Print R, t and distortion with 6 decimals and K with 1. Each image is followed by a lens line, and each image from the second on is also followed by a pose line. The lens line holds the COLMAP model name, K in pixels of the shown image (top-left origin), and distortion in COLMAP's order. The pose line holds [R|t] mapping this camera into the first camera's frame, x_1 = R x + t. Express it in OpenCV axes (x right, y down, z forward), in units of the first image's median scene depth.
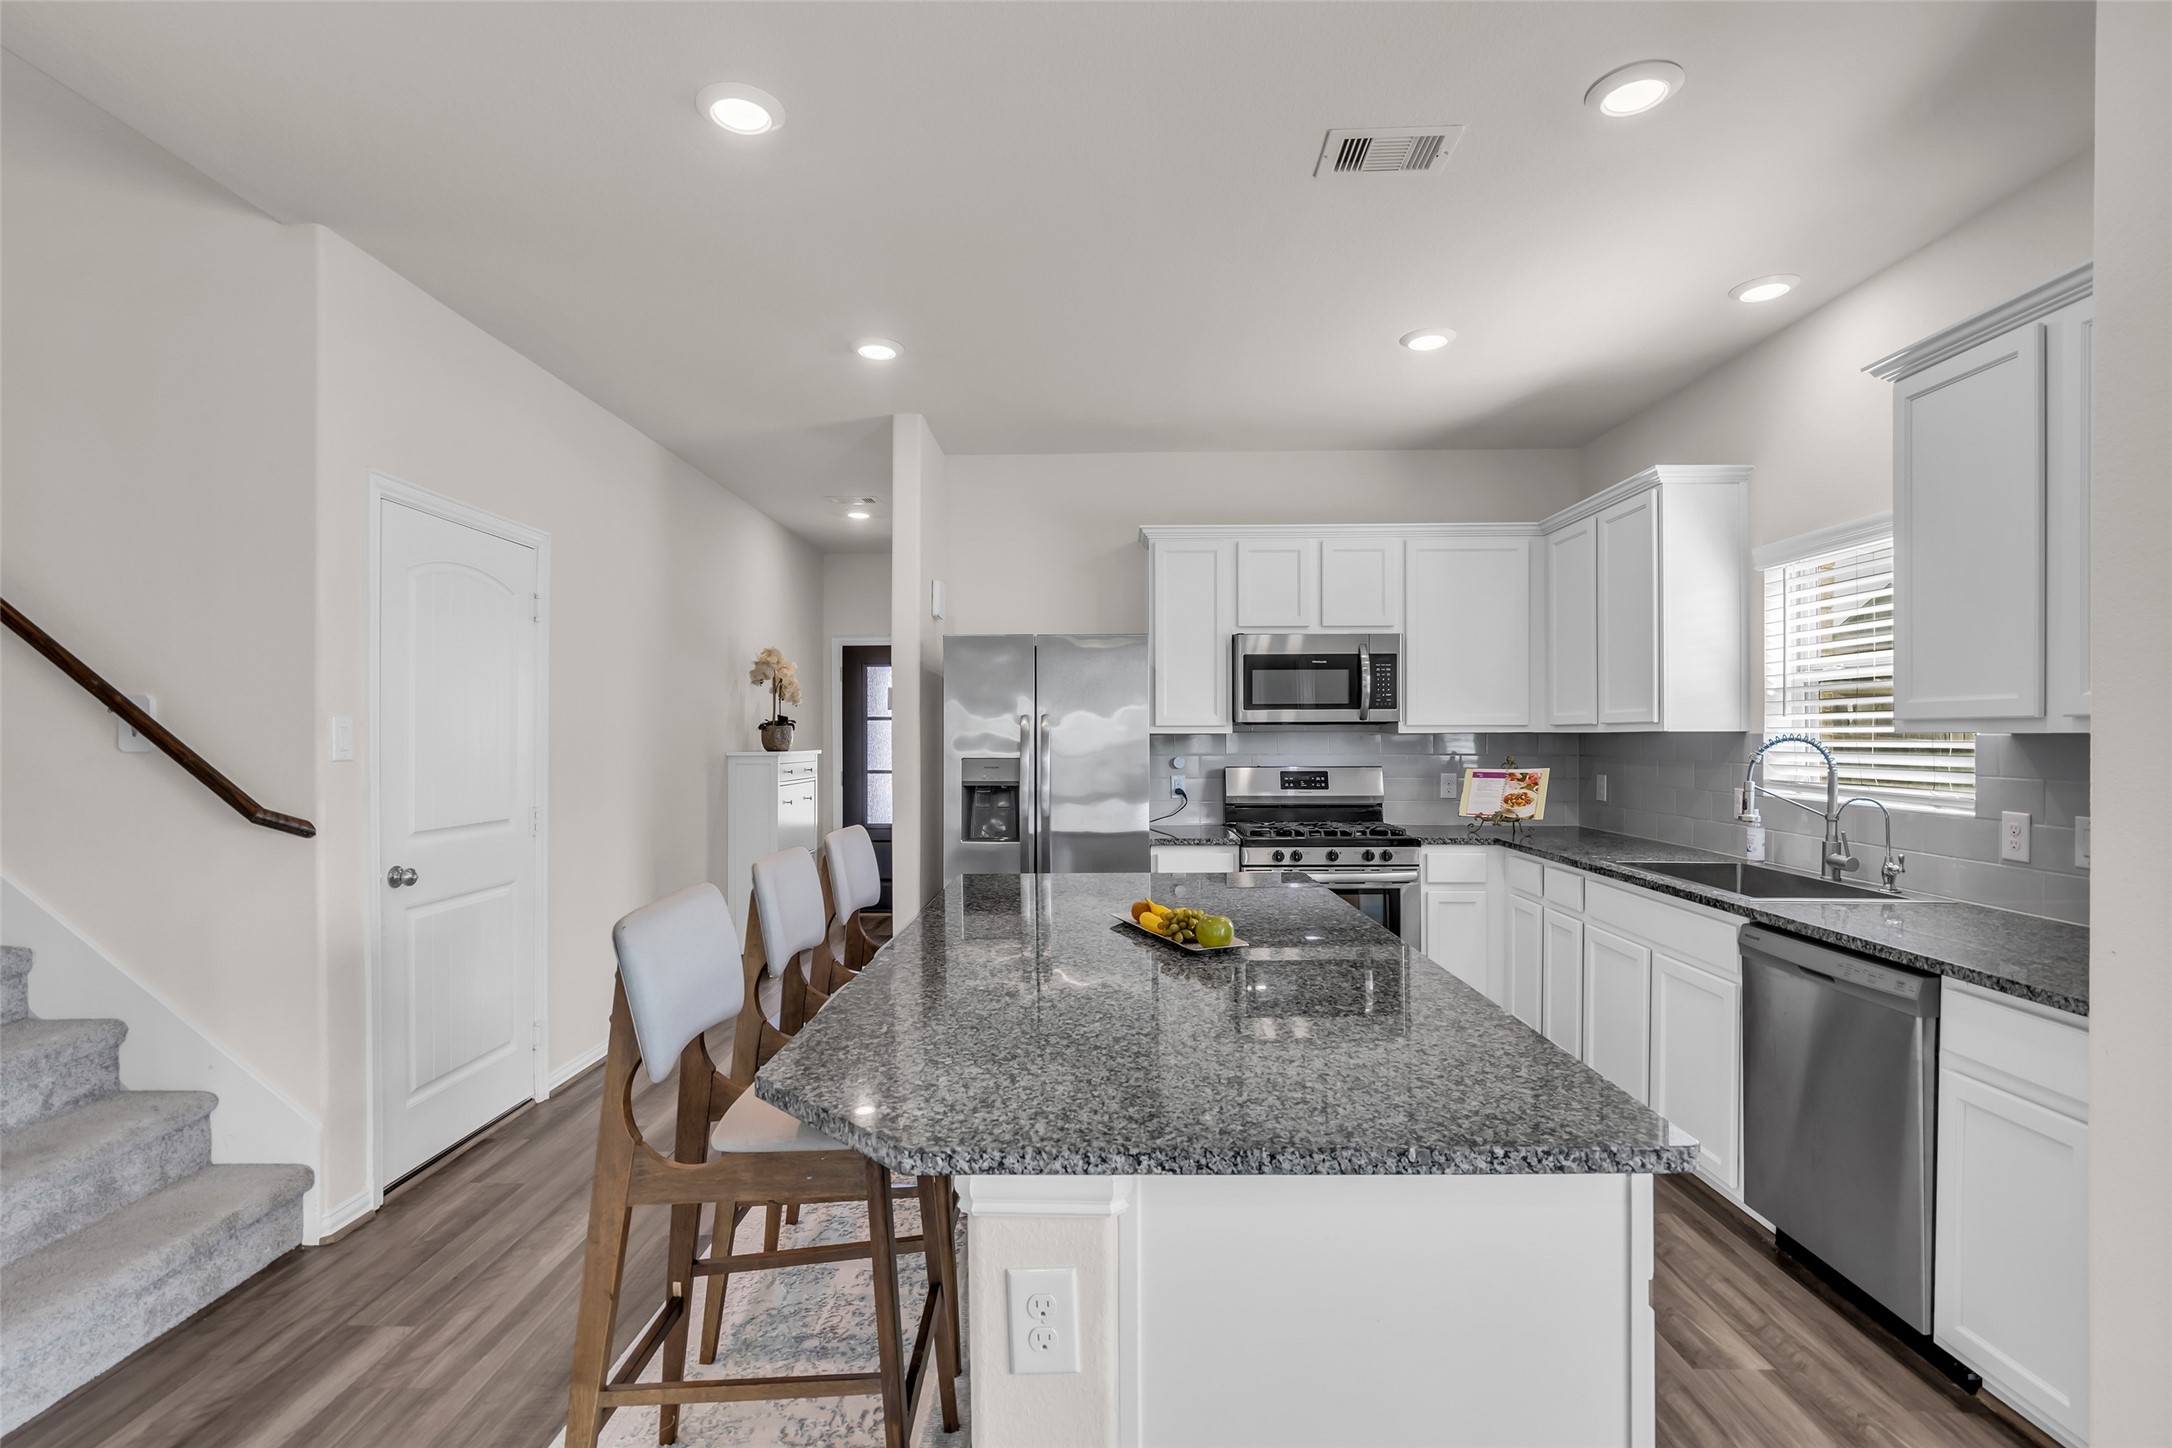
lens RADIAL K [[1005.3, 0, 1089.2], [0, 1005.3, 752.2], [0, 0, 1]] dist [-0.018585, 0.004357]
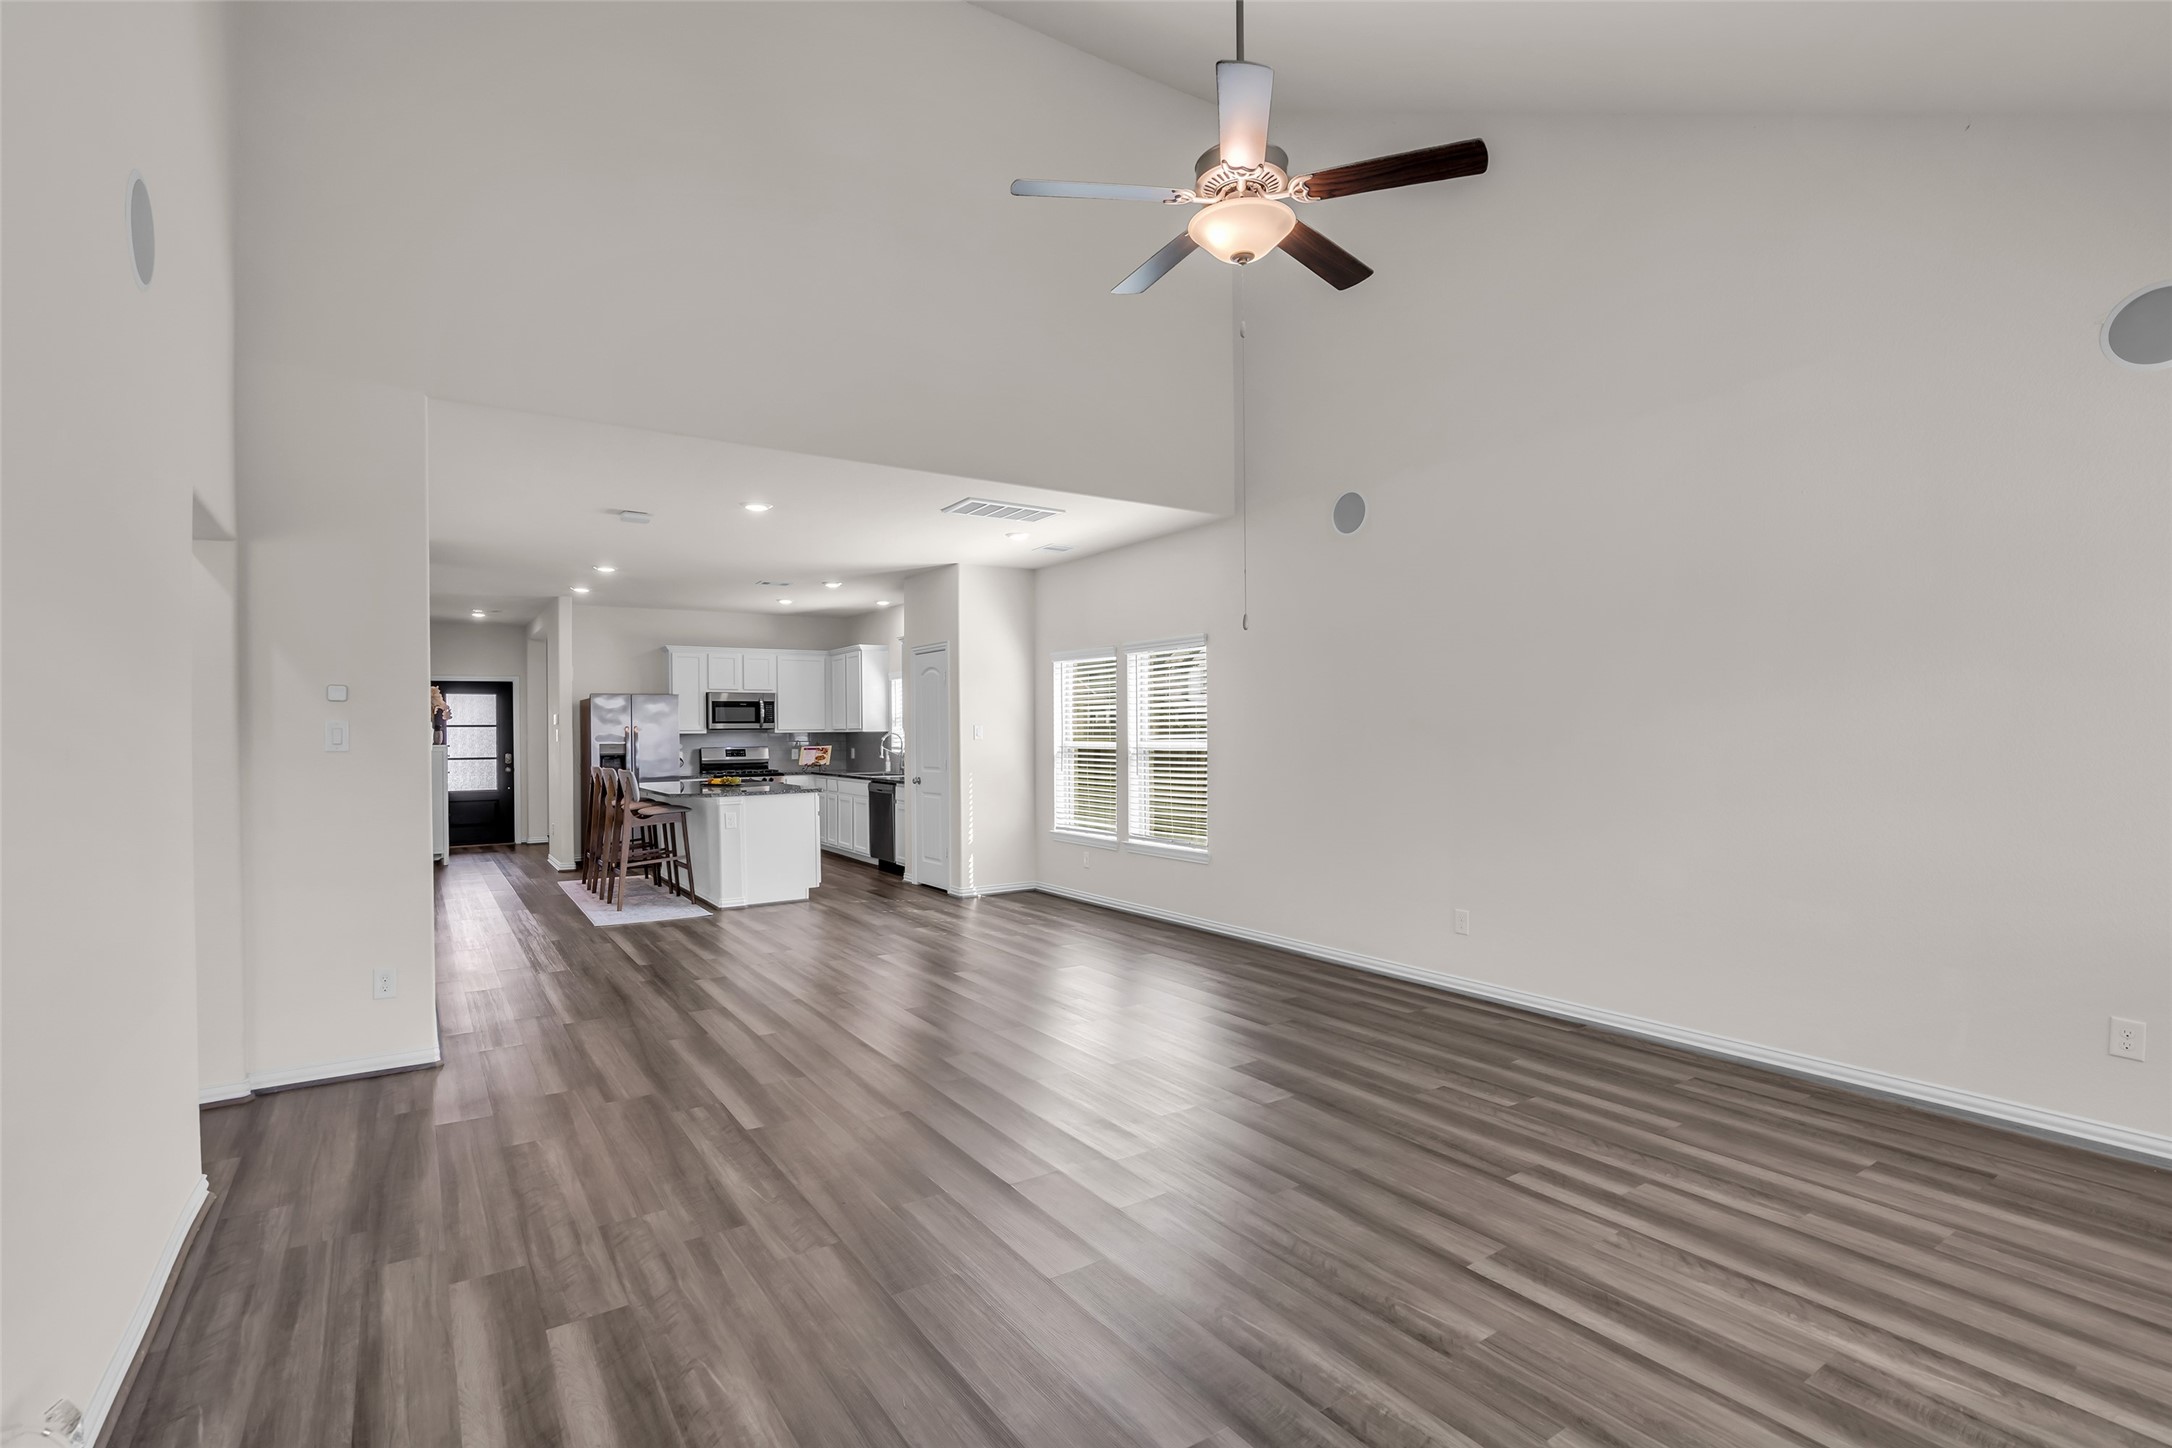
lens RADIAL K [[1005.3, 0, 1081.7], [0, 1005.3, 735.0], [0, 0, 1]] dist [-0.018585, 0.004357]
pose [[0.817601, -0.005634, 0.575757, -0.640743], [0.014890, 0.999825, -0.011360, 0.033325], [-0.575592, 0.017861, 0.817542, -1.876316]]
